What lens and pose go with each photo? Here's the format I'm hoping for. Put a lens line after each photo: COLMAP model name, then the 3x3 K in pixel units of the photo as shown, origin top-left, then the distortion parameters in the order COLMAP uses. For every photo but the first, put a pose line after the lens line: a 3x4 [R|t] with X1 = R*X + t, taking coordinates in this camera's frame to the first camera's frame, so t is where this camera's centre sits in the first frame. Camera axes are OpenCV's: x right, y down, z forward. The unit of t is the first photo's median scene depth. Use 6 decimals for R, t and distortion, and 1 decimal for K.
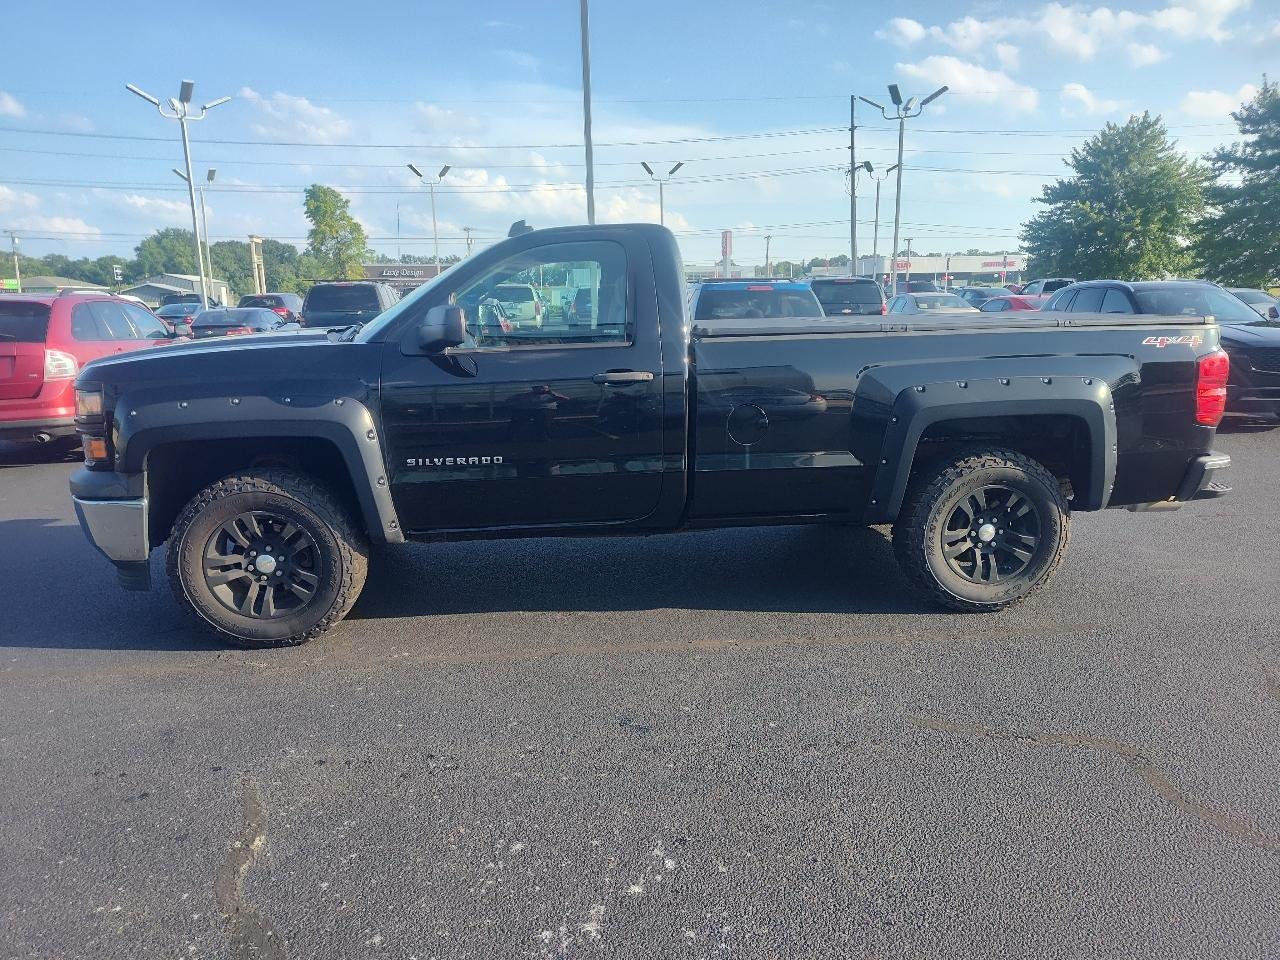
lens RADIAL K [[944.7, 0, 640.0], [0, 944.7, 480.0], [0, 0, 1]] dist [0.051901, -0.073145]
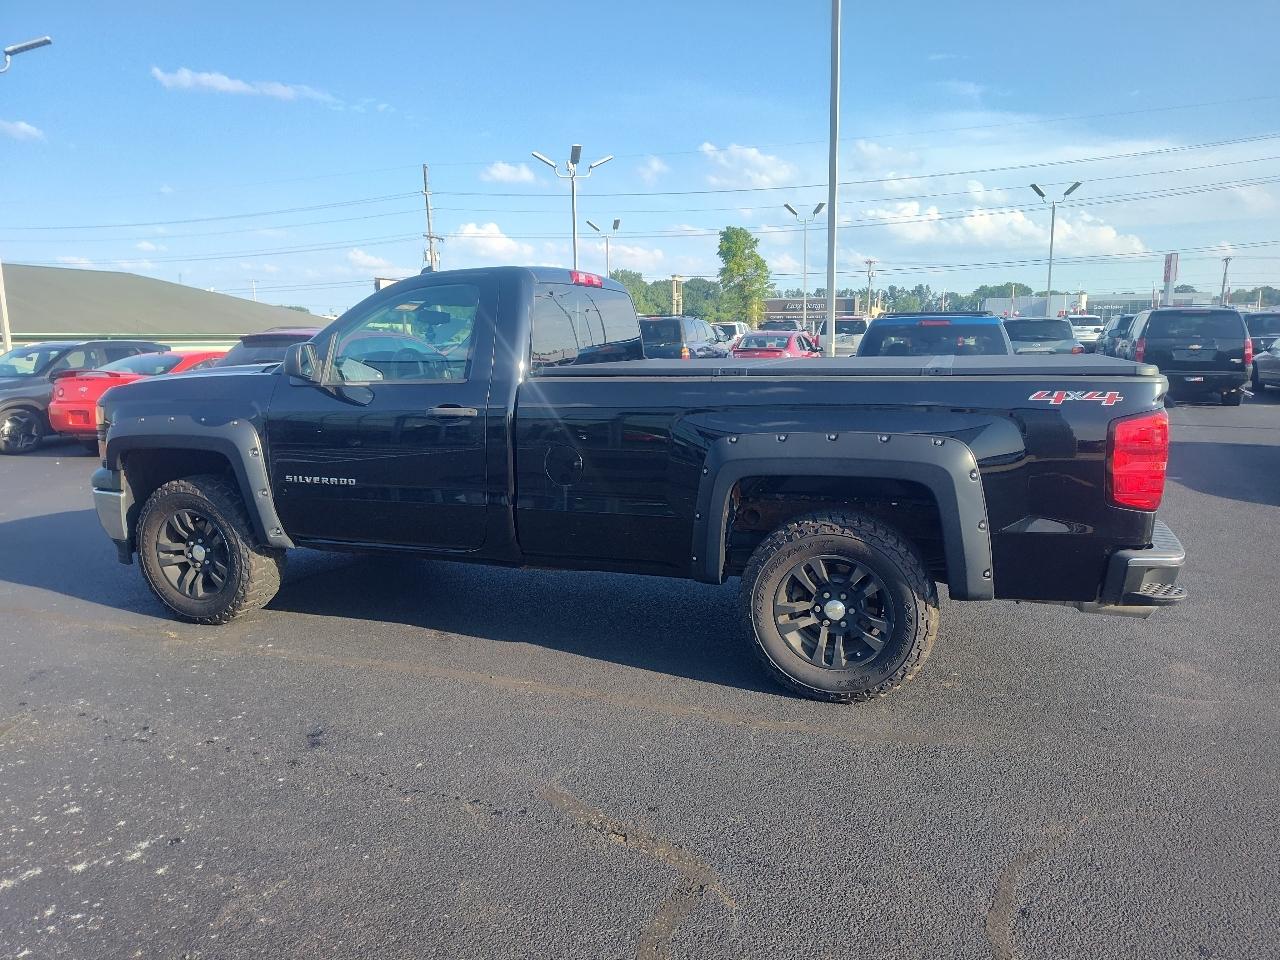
lens RADIAL K [[930.4, 0, 644.5], [0, 930.4, 456.3], [0, 0, 1]] dist [0.086908, -0.135479]
pose [[0.892263, 0.062796, -0.447127, 0.584021], [-0.086857, 0.995658, -0.033494, -0.040053], [0.443082, 0.068721, 0.893843, 0.154706]]
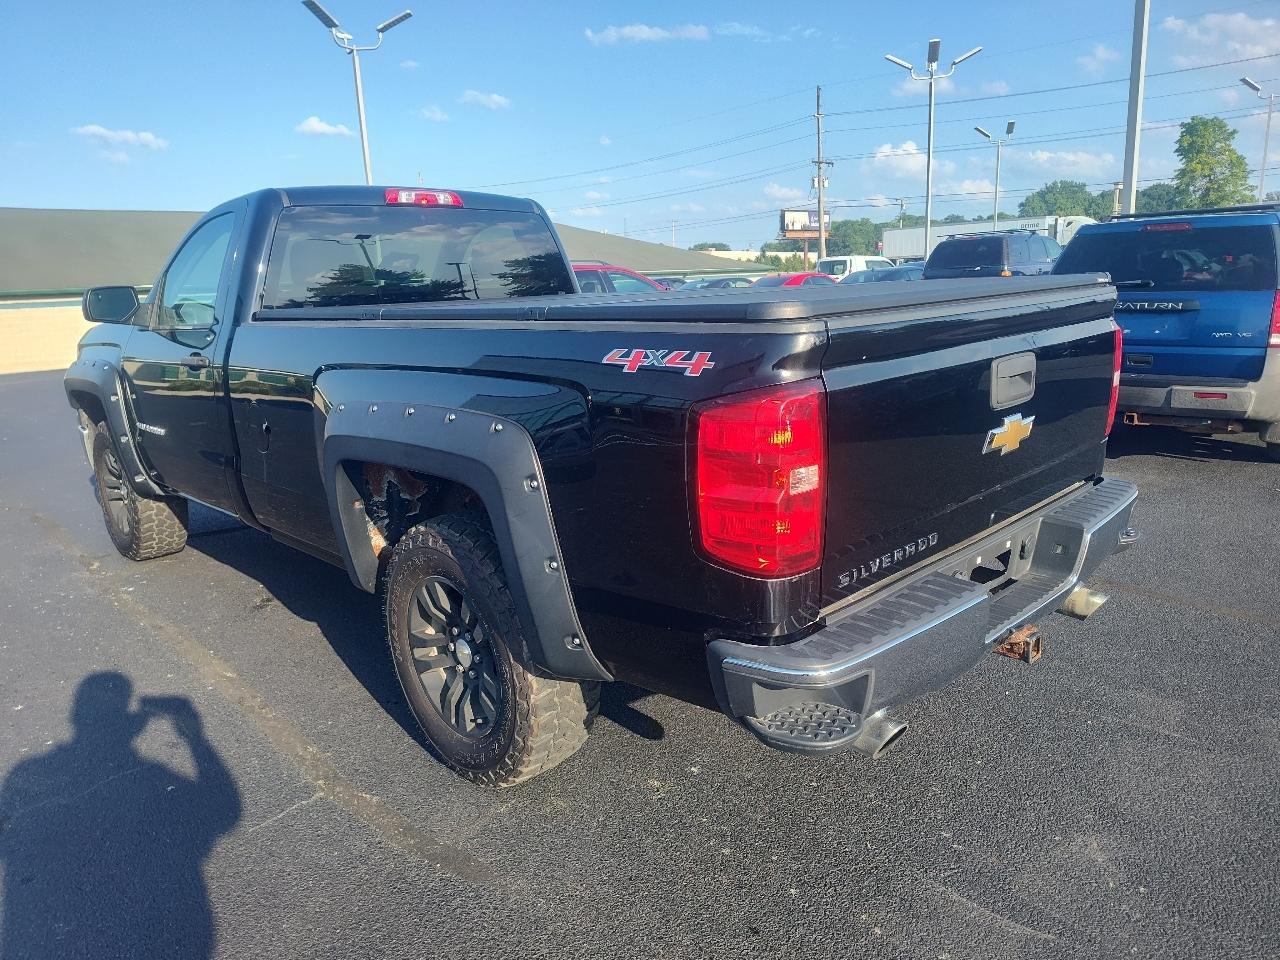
lens RADIAL K [[920.8, 0, 601.3], [0, 920.8, 480.6], [0, 0, 1]] dist [-0.004669, -0.011282]
pose [[0.559862, 0.164675, -0.812057, 0.884067], [-0.117535, 0.985925, 0.118901, -0.136524], [0.820207, 0.028877, 0.571337, 0.731248]]
